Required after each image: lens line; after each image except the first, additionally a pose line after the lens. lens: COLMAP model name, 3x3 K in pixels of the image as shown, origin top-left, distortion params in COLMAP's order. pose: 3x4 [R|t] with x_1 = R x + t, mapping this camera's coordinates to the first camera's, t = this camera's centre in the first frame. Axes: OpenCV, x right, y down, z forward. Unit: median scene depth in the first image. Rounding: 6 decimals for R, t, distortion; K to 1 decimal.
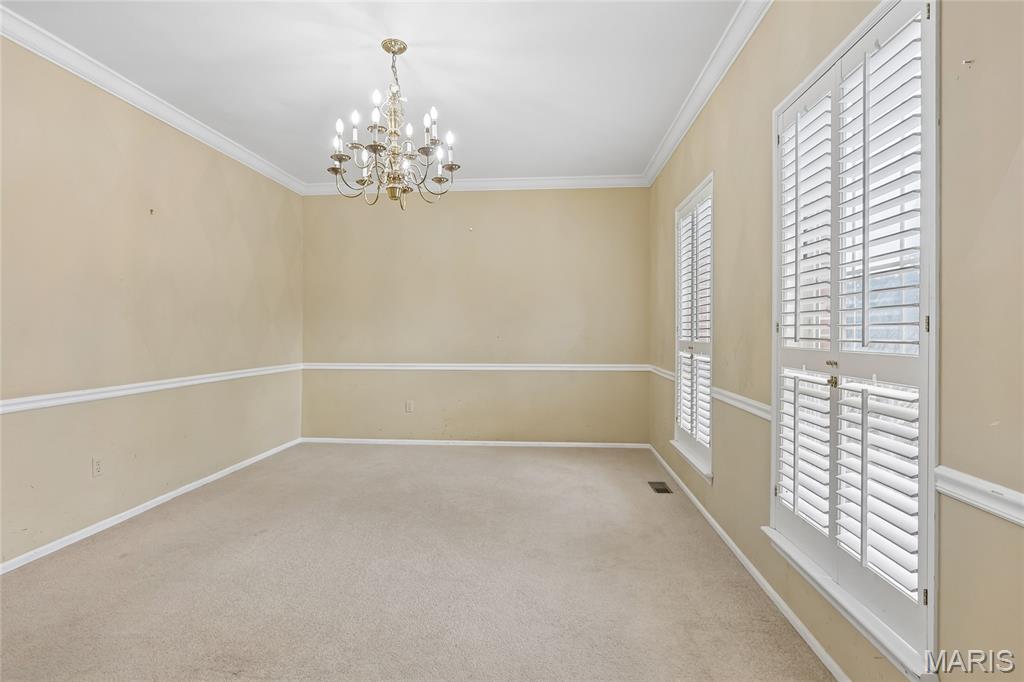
lens RADIAL K [[518.1, 0, 512.2], [0, 518.1, 339.3], [0, 0, 1]] dist [-0.014845, 0.007589]
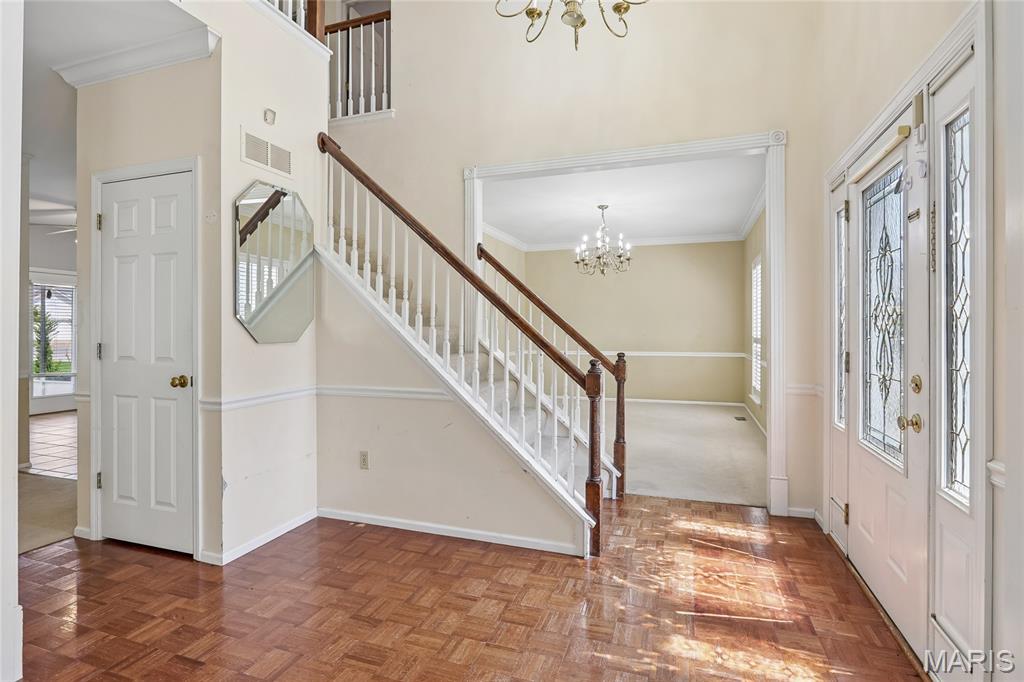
lens RADIAL K [[518.1, 0, 507.5], [0, 518.1, 338.7], [0, 0, 1]] dist [-0.014845, 0.007589]
pose [[0.966189, -0.000359, -0.257833, -0.043731], [0.000670, 0.999999, 0.001120, 0.005716], [0.257832, -0.001255, 0.966189, -1.157975]]
